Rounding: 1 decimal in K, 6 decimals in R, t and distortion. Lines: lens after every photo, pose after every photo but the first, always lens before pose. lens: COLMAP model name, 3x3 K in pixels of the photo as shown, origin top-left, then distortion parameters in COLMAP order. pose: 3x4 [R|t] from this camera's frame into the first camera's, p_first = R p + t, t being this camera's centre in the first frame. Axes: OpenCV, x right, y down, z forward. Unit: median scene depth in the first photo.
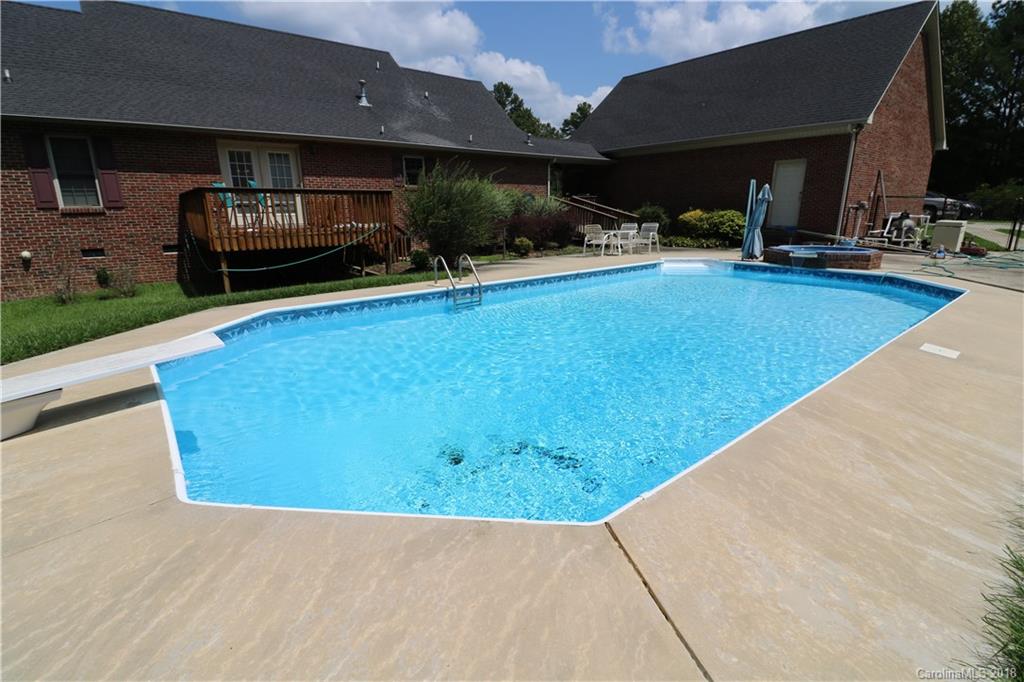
lens RADIAL K [[474.1, 0, 512.0], [0, 474.1, 341.0], [0, 0, 1]] dist [-0.001719, -0.011602]
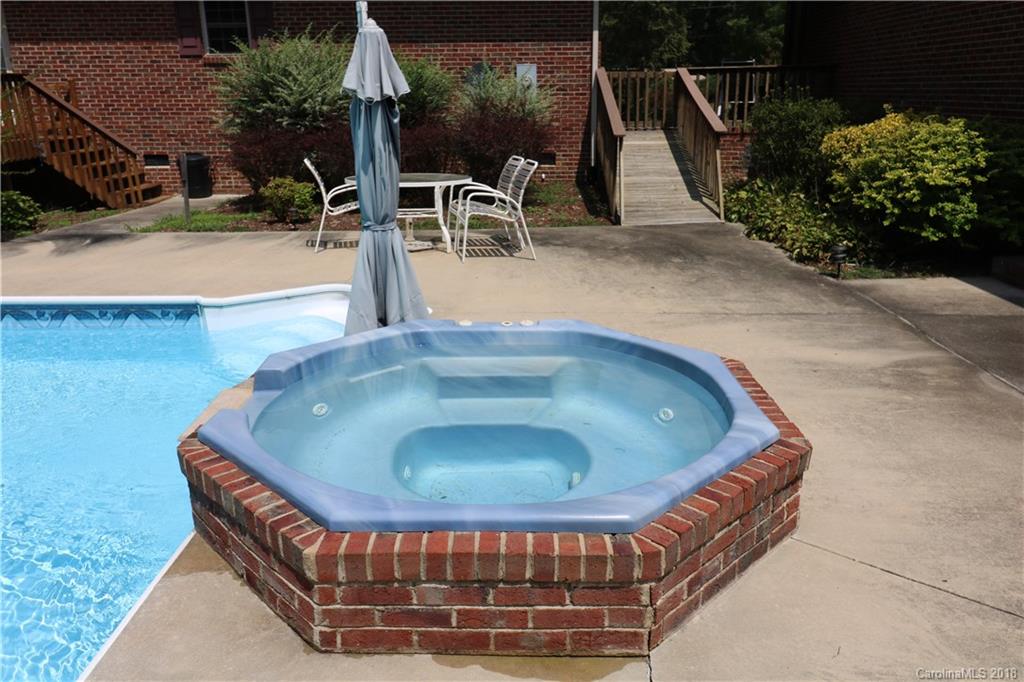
lens RADIAL K [[800.7, 0, 512.0], [0, 800.7, 341.0], [0, 0, 1]] dist [0.008860, 0.004323]
pose [[0.763540, 0.191916, -0.616583, 0.661397], [-0.171089, 0.980817, 0.093420, -0.190577], [0.622683, 0.034161, 0.781728, 0.628429]]
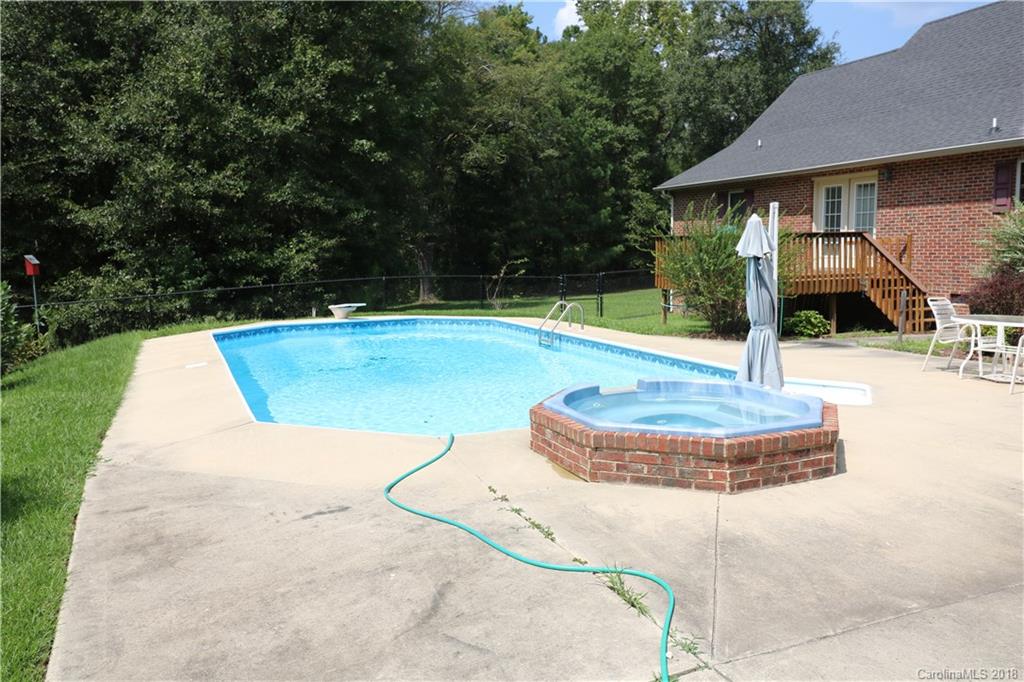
lens RADIAL K [[800.7, 0, 512.0], [0, 800.7, 341.0], [0, 0, 1]] dist [0.008860, 0.004323]
pose [[-0.282504, 0.121384, -0.951555, 0.981100], [-0.243878, 0.950280, 0.193626, -0.252423], [0.927747, 0.286764, -0.238855, 0.819994]]
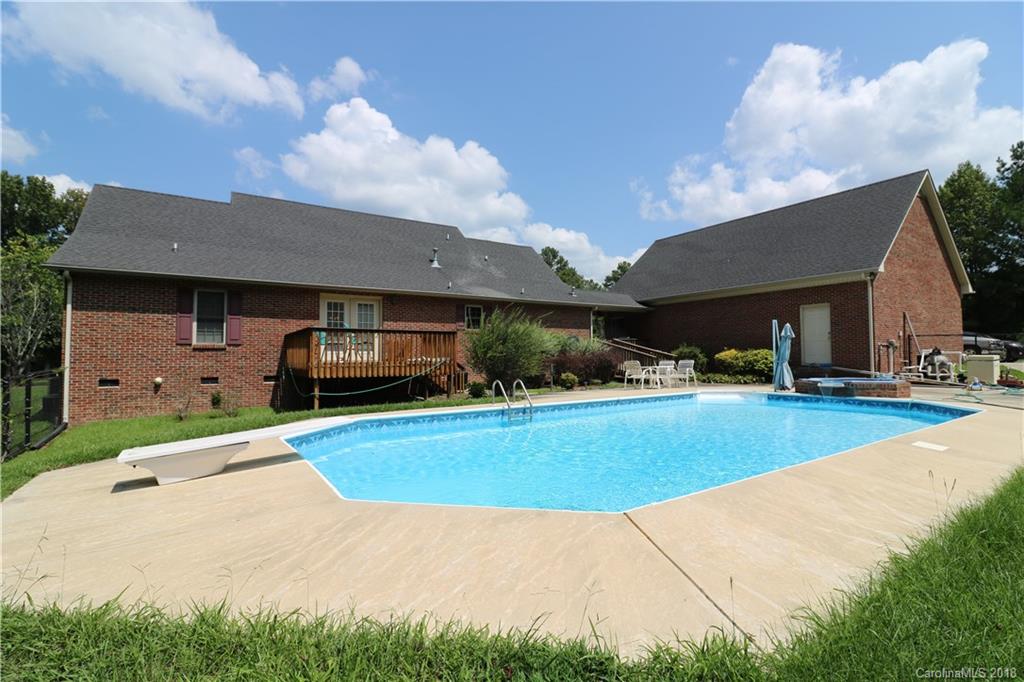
lens RADIAL K [[474.1, 0, 512.0], [0, 474.1, 341.0], [0, 0, 1]] dist [-0.001719, -0.011602]
pose [[0.995281, -0.004003, -0.096954, -0.000896], [-0.025263, 0.954005, -0.298723, 0.048303], [0.093690, 0.299763, 0.949402, -0.091316]]
